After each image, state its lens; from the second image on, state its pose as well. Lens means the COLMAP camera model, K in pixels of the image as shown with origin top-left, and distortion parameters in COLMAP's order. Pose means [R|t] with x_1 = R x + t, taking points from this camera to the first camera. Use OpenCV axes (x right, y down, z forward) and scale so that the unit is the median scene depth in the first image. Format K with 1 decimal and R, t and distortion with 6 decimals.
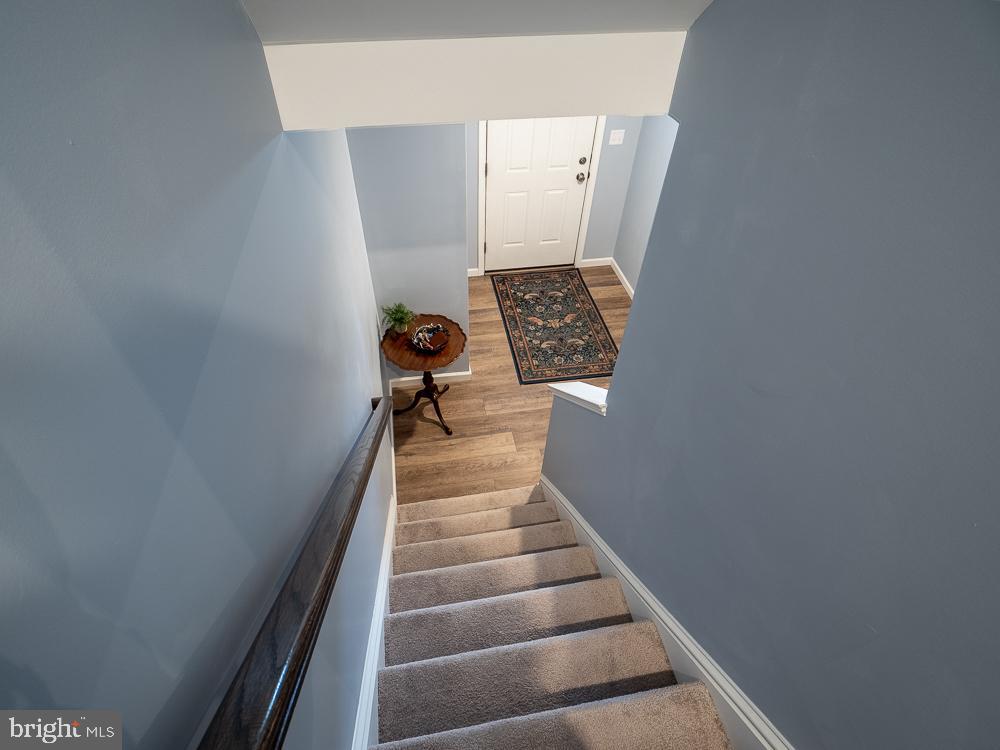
lens RADIAL K [[502.6, 0, 486.2], [0, 502.6, 374.5], [0, 0, 1]] dist [-0.004265, -0.000663]
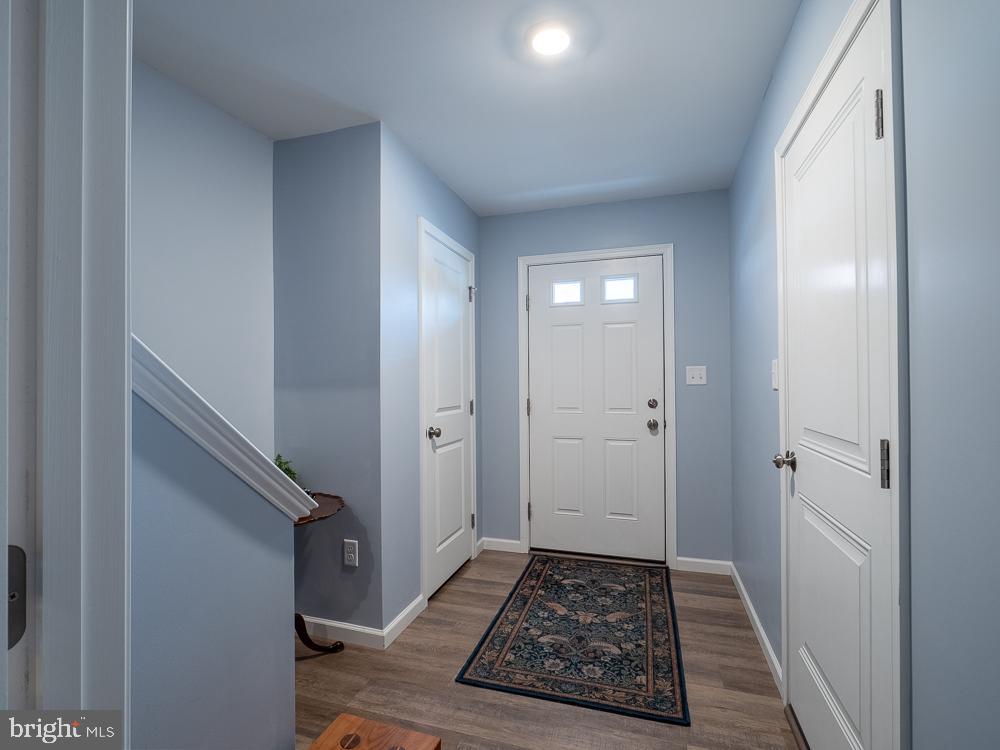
lens RADIAL K [[471.8, 0, 502.5], [0, 471.8, 400.1], [0, 0, 1]] dist [-0.000719, -0.000137]
pose [[0.893831, -0.015653, -0.448131, 0.303870], [-0.309766, 0.701032, -0.642339, 0.103358], [0.324209, 0.712958, 0.621755, 0.462891]]
